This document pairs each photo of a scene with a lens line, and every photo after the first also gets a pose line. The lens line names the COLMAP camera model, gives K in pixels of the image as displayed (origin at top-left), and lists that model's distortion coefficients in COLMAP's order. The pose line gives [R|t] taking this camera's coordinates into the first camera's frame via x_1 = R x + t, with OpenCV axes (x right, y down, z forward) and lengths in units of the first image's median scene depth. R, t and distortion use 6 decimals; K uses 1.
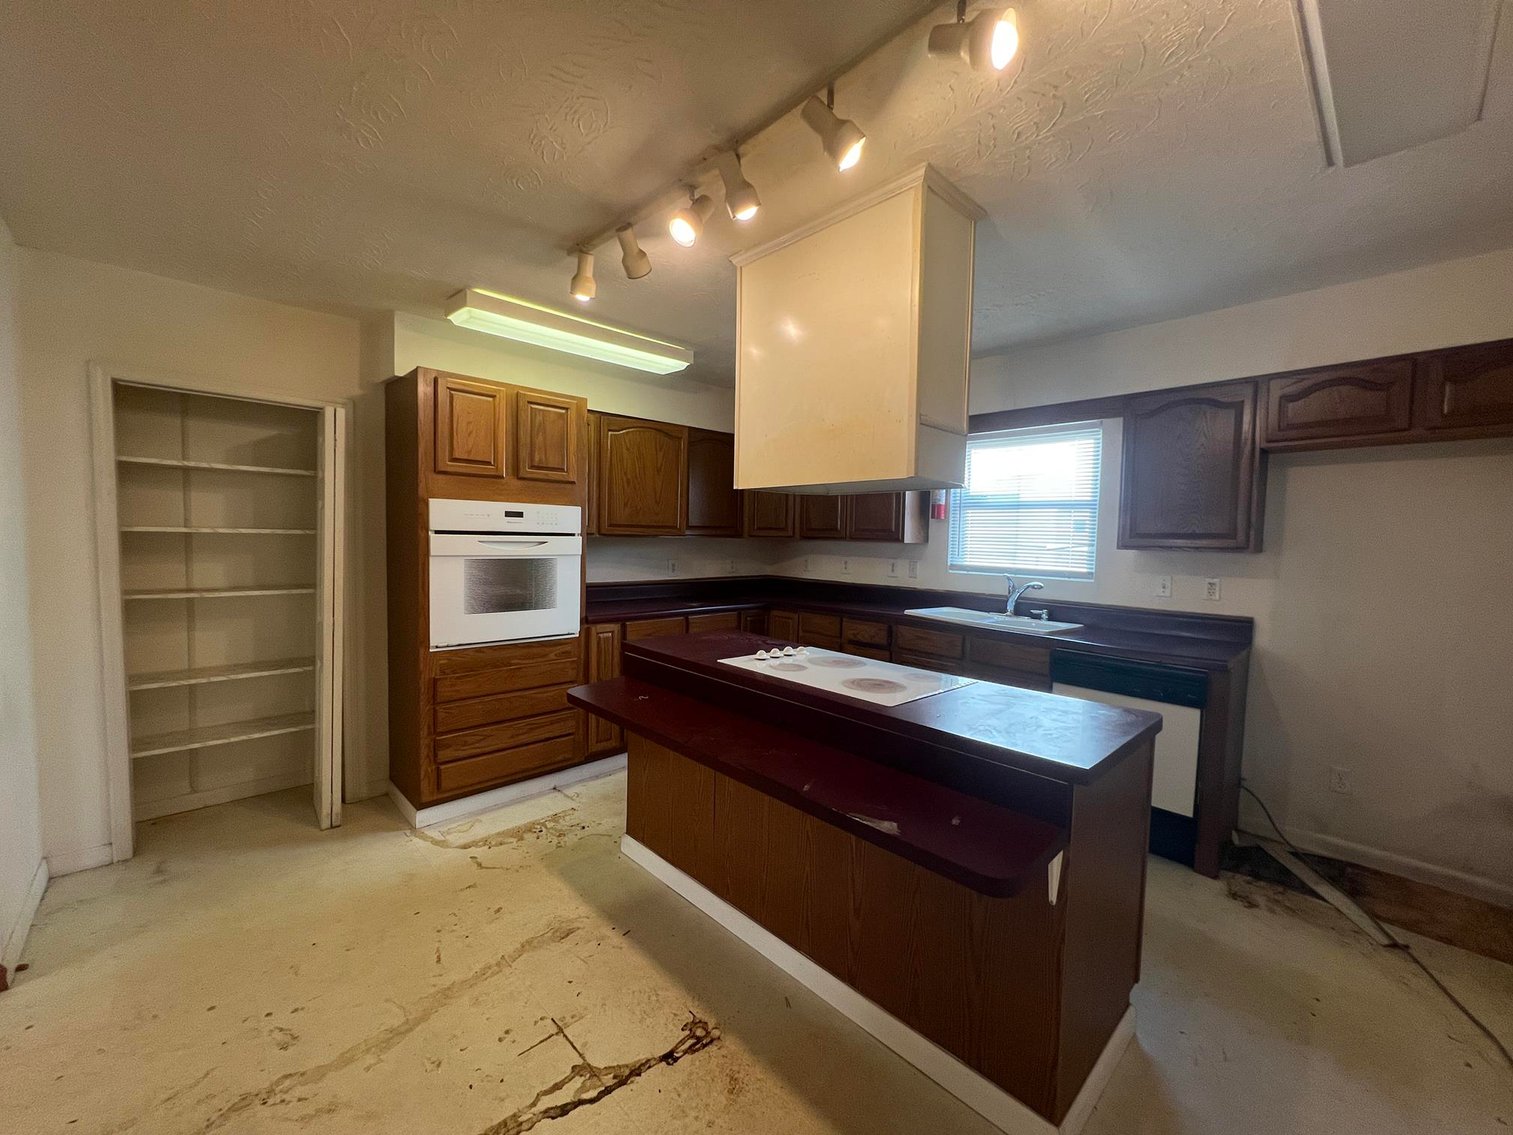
lens RADIAL K [[606.6, 0, 758.7], [0, 606.6, 568.9], [0, 0, 1]] dist [-0.003000, 0.000293]
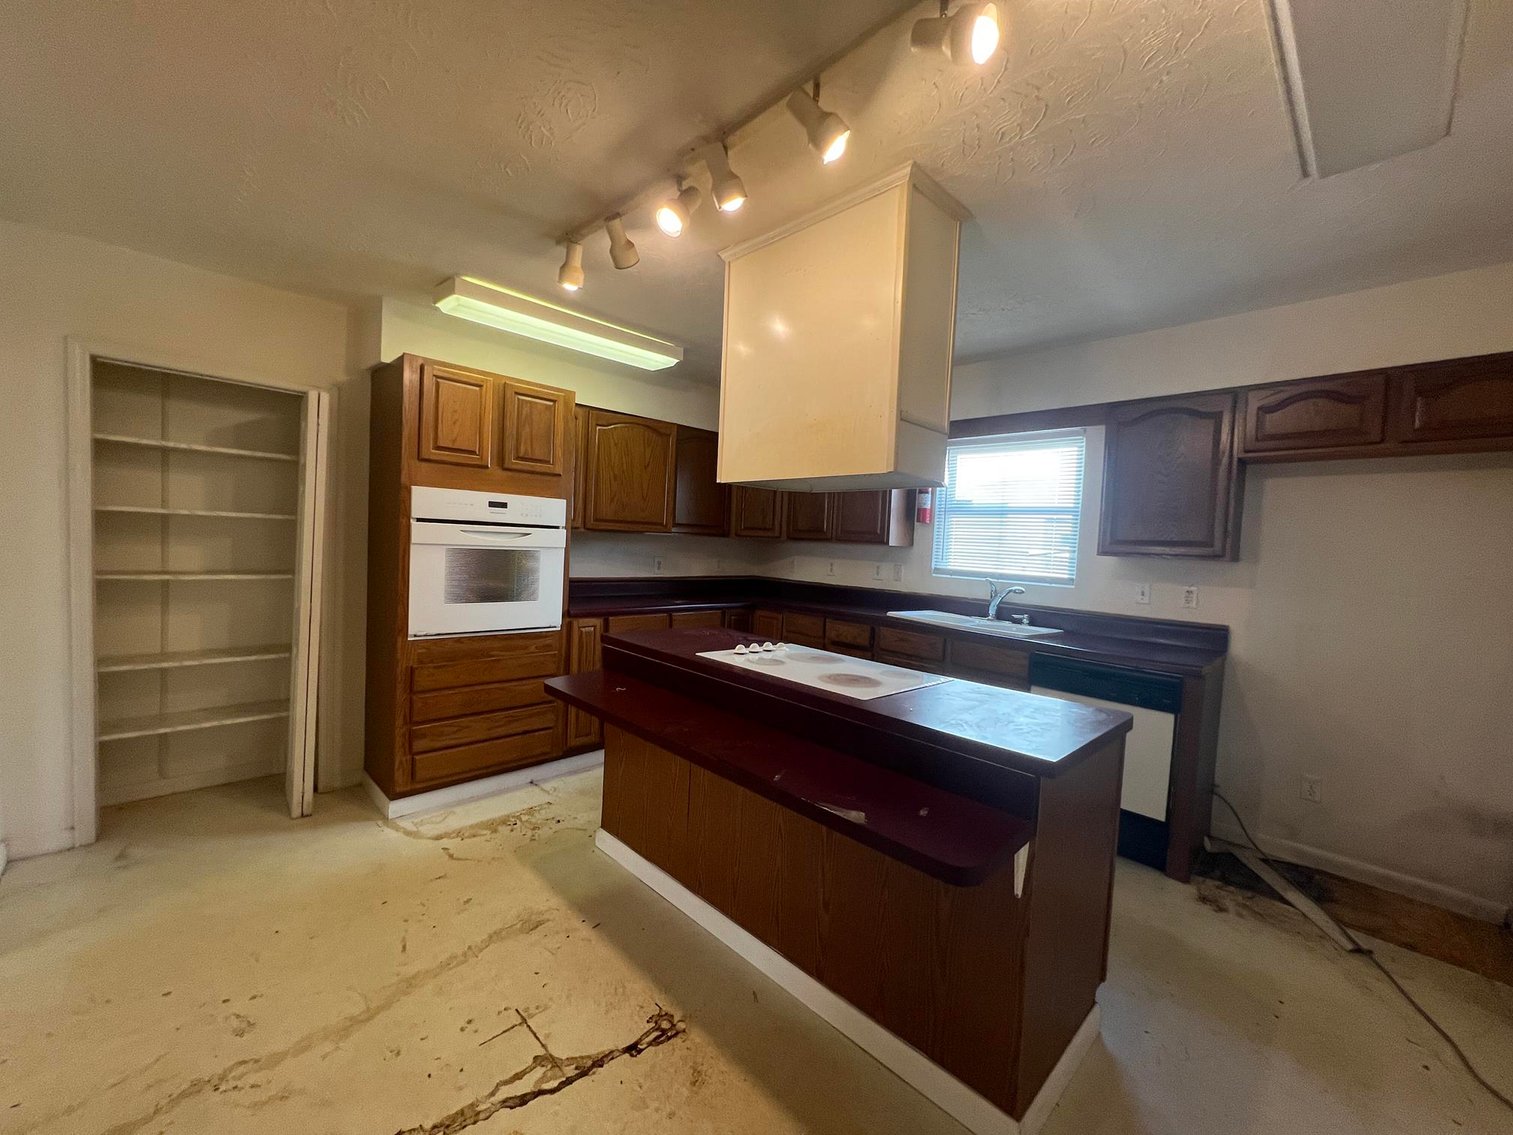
lens RADIAL K [[604.9, 0, 758.8], [0, 604.9, 569.0], [0, 0, 1]] dist [-0.001886, 0.000038]
pose [[0.999565, 0.025223, 0.015289, 0.017547], [-0.025090, 0.999646, -0.008825, 0.019003], [-0.015506, 0.008438, 0.999844, 0.001142]]
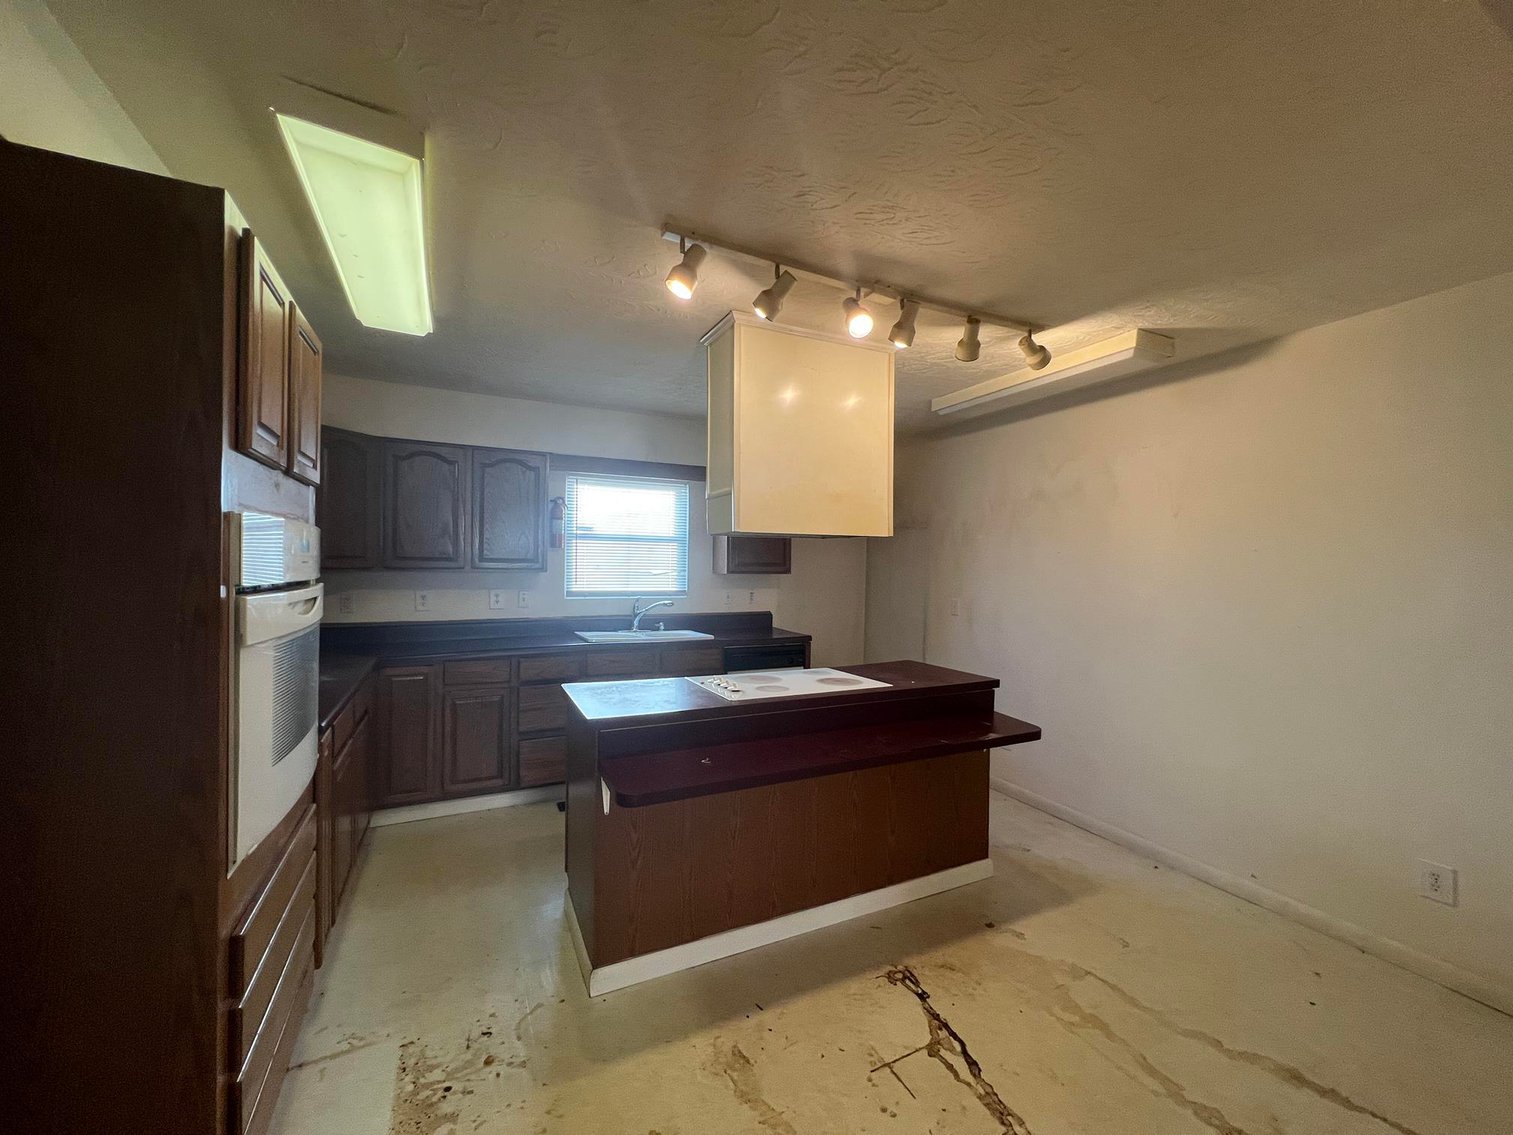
lens RADIAL K [[604.9, 0, 757.6], [0, 604.9, 563.5], [0, 0, 1]] dist [-0.001886, 0.000038]
pose [[0.303363, -0.016957, 0.952724, -1.084534], [0.045499, 0.998959, 0.003292, -0.082018], [-0.951788, 0.042349, 0.303818, 0.687861]]
